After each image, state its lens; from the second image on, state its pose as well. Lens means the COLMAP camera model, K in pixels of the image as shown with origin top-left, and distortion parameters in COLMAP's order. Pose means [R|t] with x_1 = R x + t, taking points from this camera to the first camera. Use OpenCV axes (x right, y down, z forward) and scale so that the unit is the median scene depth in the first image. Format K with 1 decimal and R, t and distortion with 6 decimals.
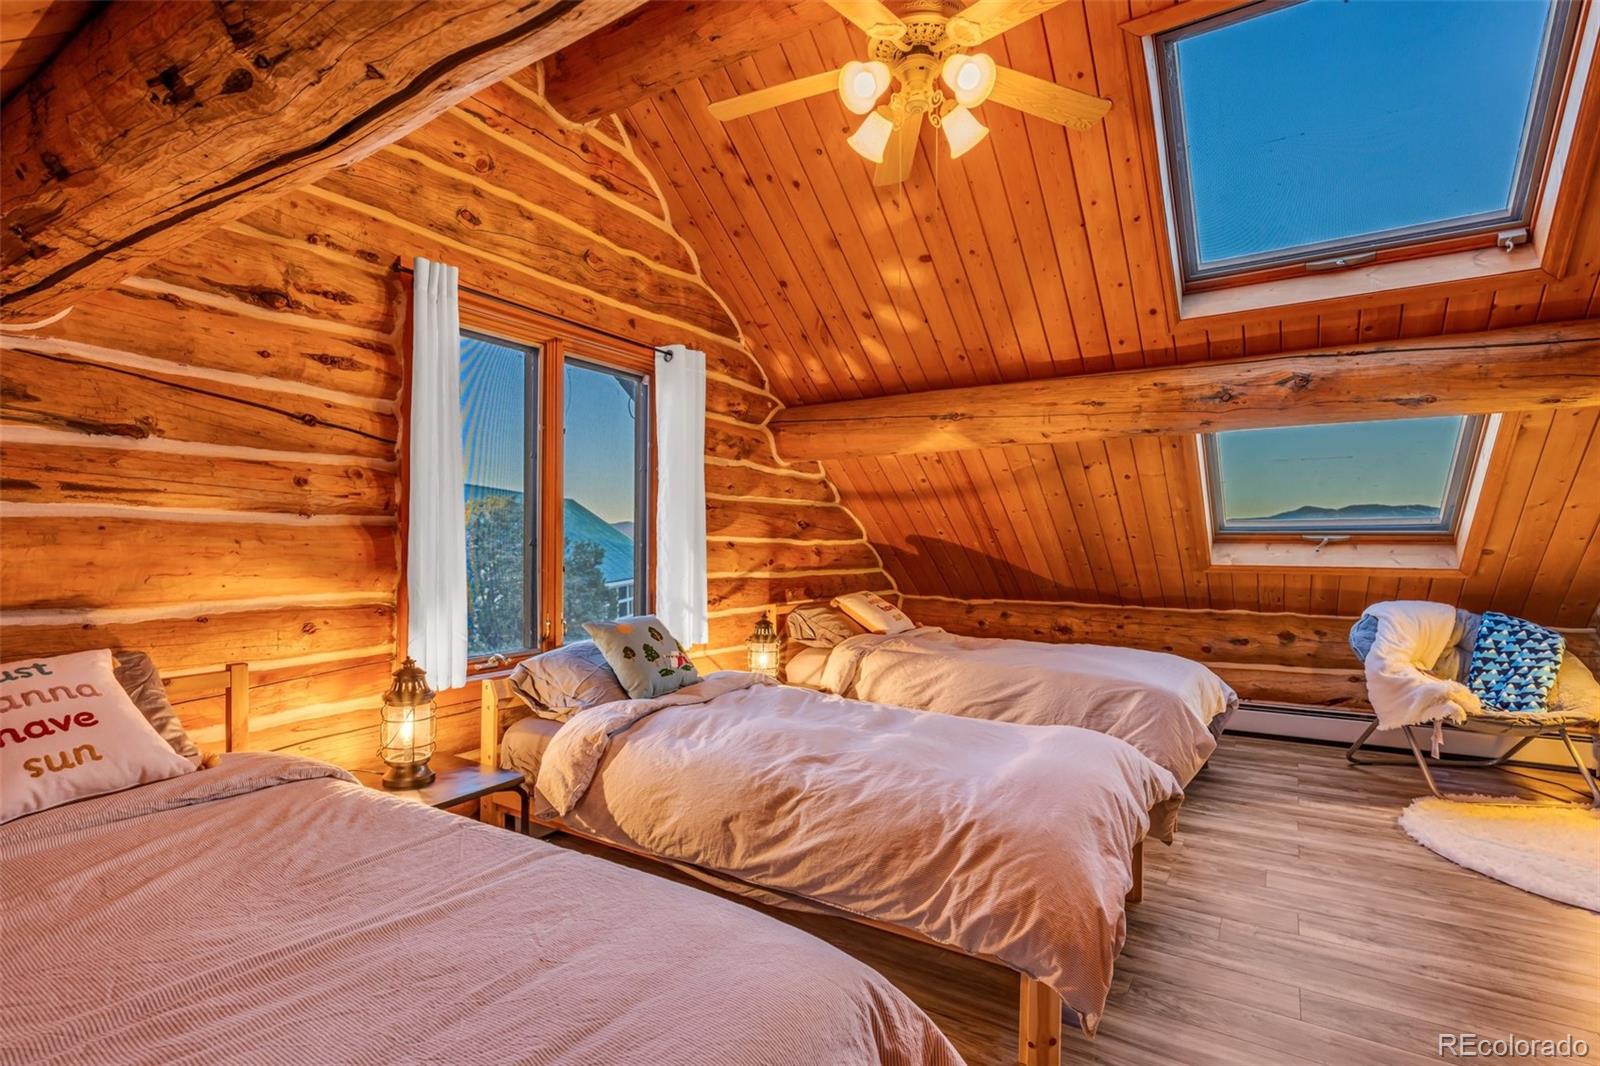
lens RADIAL K [[774.9, 0, 802.0], [0, 774.9, 542.2], [0, 0, 1]] dist [-0.002622, 0.002653]
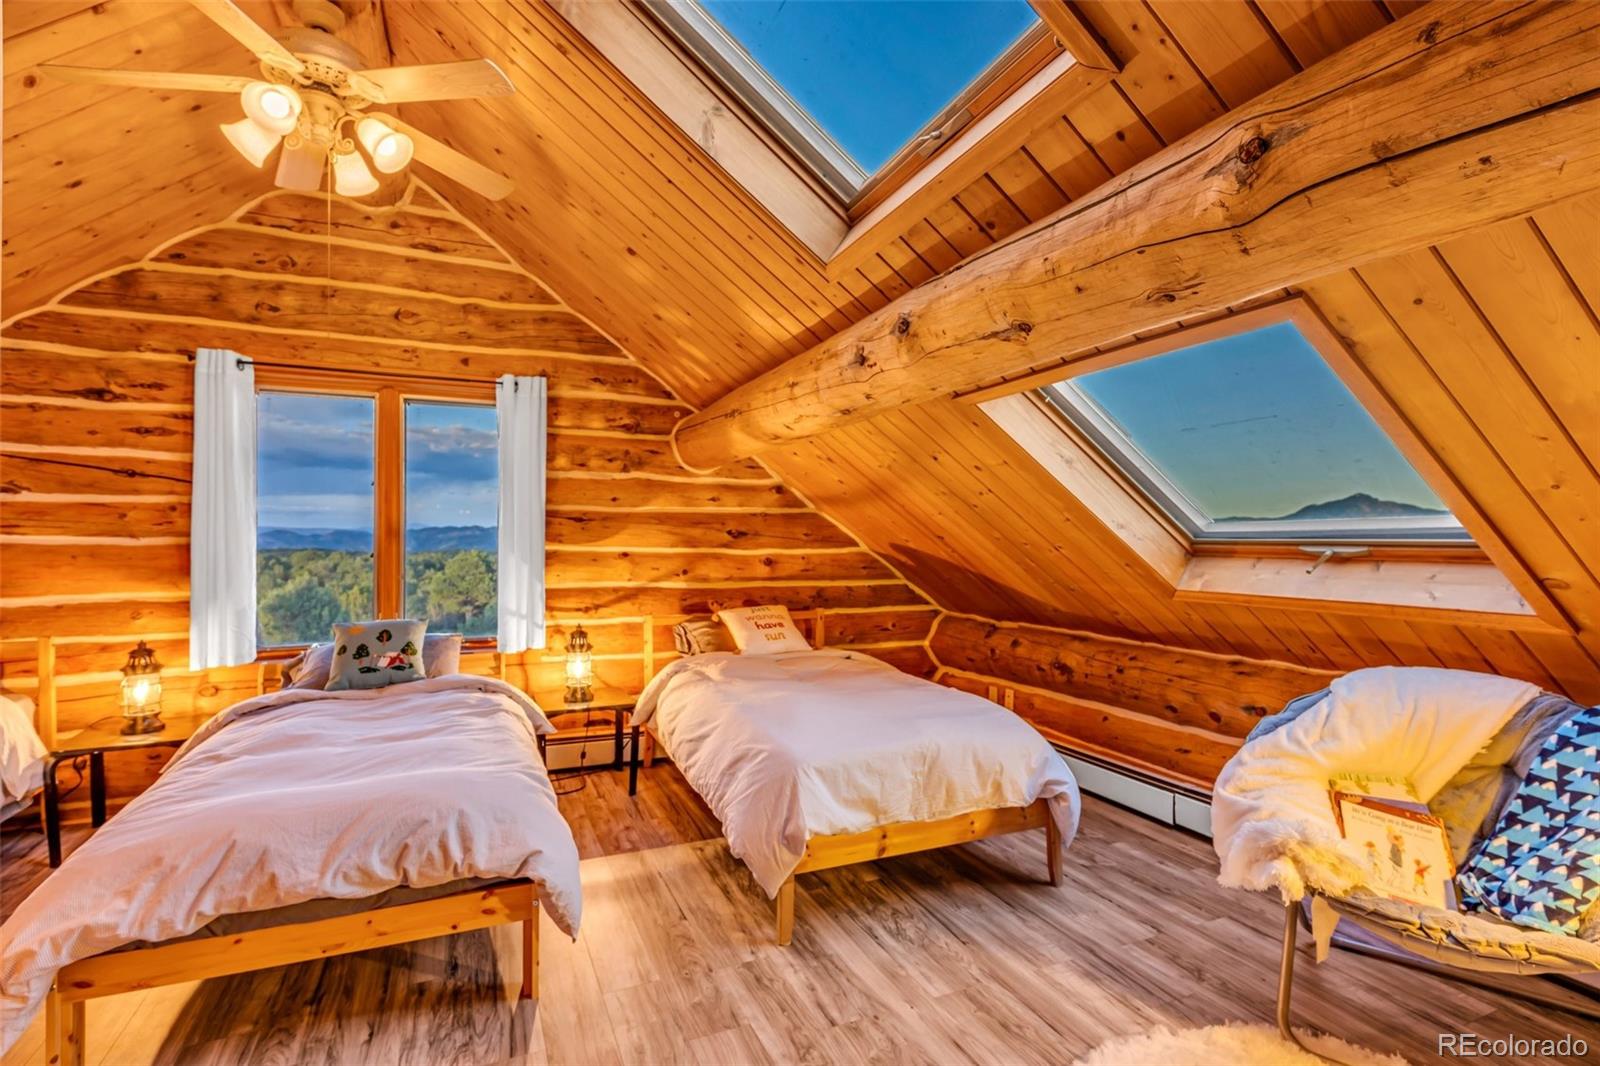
lens RADIAL K [[774.9, 0, 806.3], [0, 774.9, 526.8], [0, 0, 1]] dist [-0.002622, 0.002653]
pose [[0.825381, -0.012836, -0.564430, 0.776279], [0.003066, 0.999829, -0.018254, -0.016369], [0.564567, 0.013336, 0.825279, 0.322081]]
